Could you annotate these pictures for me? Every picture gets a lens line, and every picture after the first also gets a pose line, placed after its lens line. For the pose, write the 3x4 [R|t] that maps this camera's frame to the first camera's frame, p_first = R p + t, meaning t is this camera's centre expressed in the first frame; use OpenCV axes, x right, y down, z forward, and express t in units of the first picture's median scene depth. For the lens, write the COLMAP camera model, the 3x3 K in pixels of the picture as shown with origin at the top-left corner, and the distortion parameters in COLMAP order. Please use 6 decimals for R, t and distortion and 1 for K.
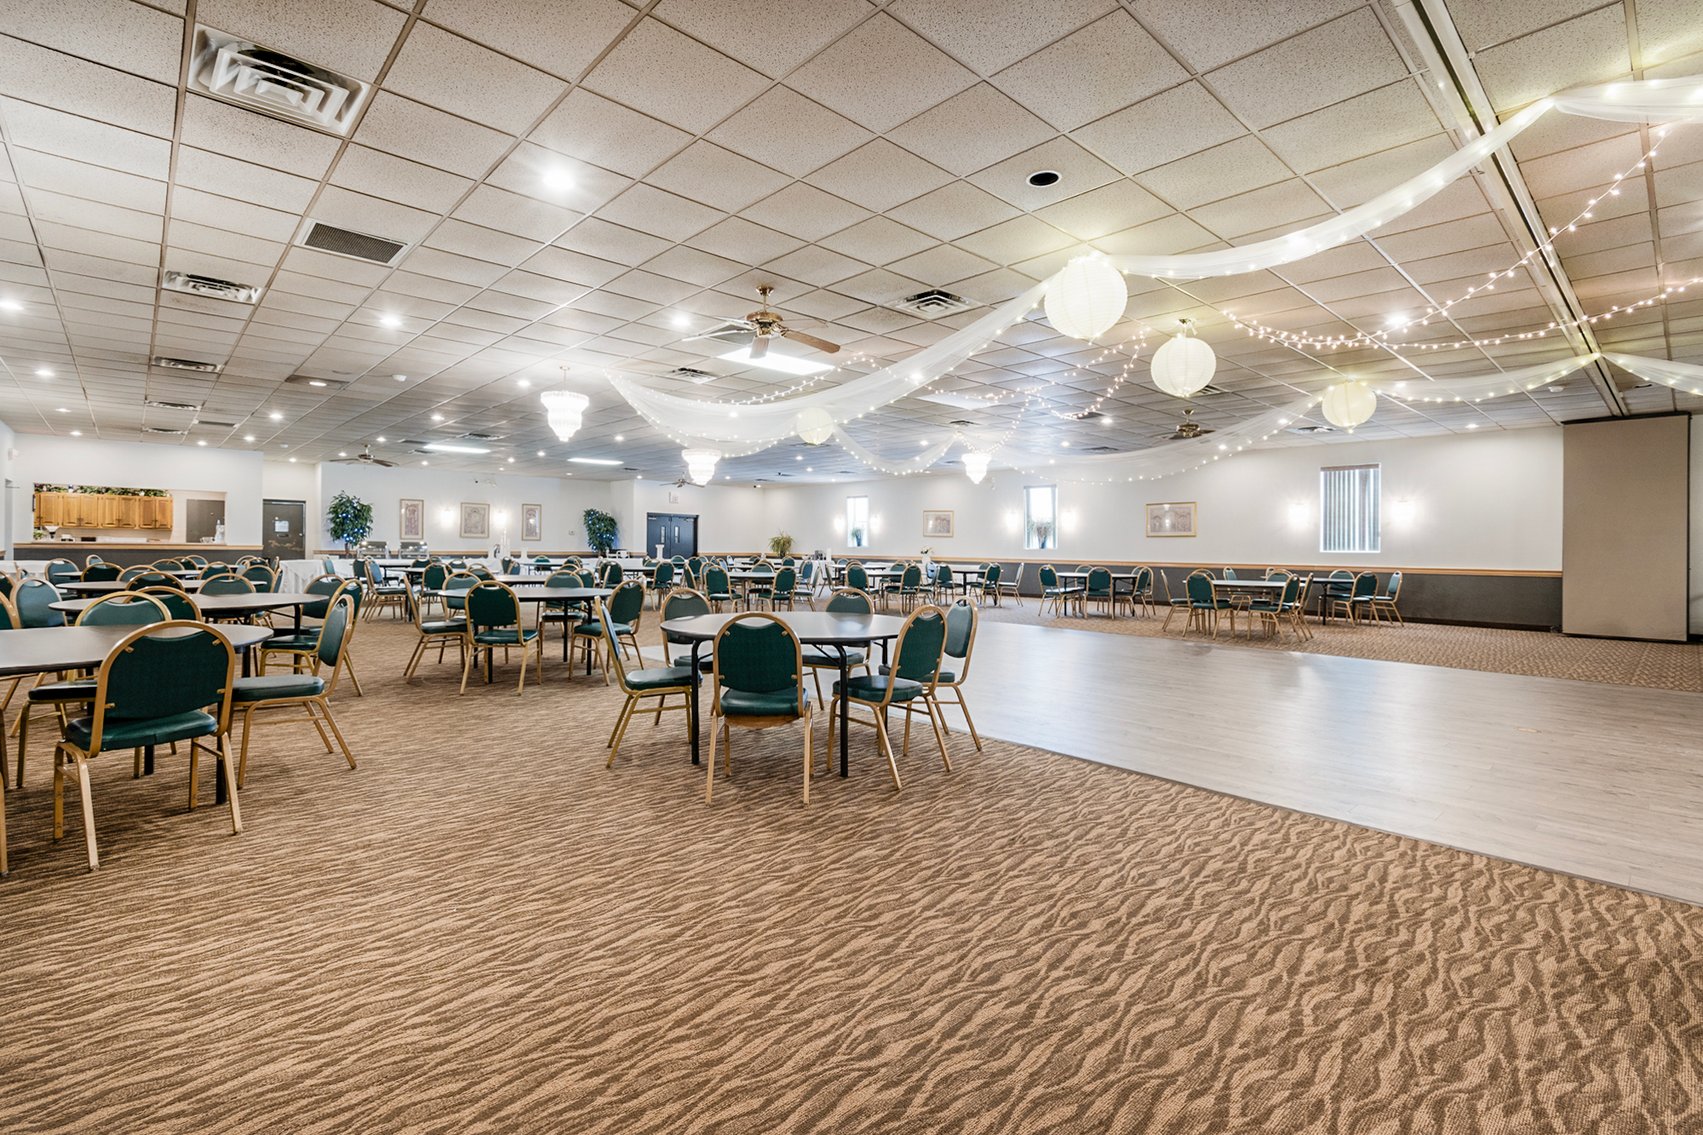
lens RADIAL K [[781.6, 0, 845.5], [0, 781.6, 547.0], [0, 0, 1]] dist [0.016500, -0.006373]
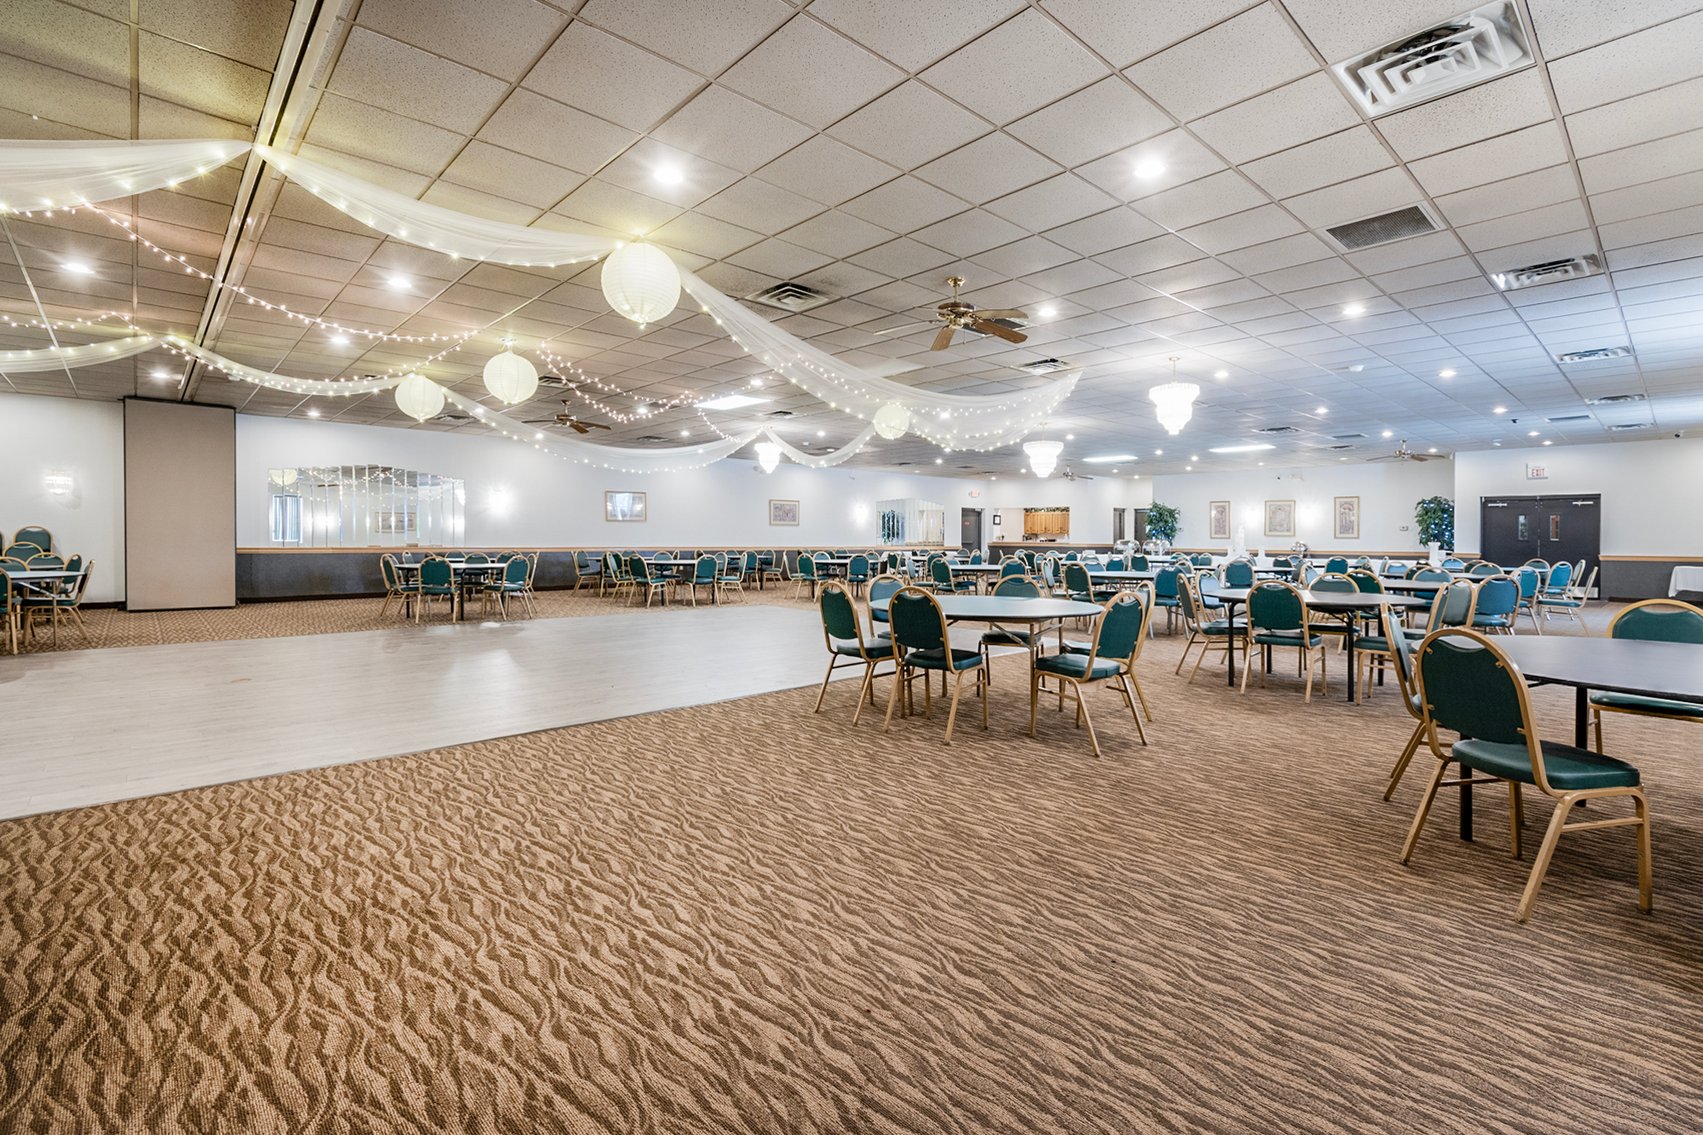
lens RADIAL K [[759.2, 0, 822.7], [0, 759.2, 477.2], [0, 0, 1]] dist [0.009844, 0.000114]
pose [[-0.014886, -0.092596, -0.995592, 0.612345], [-0.004183, 0.995700, -0.092544, 0.007043], [0.999880, 0.002787, -0.015209, 0.569873]]
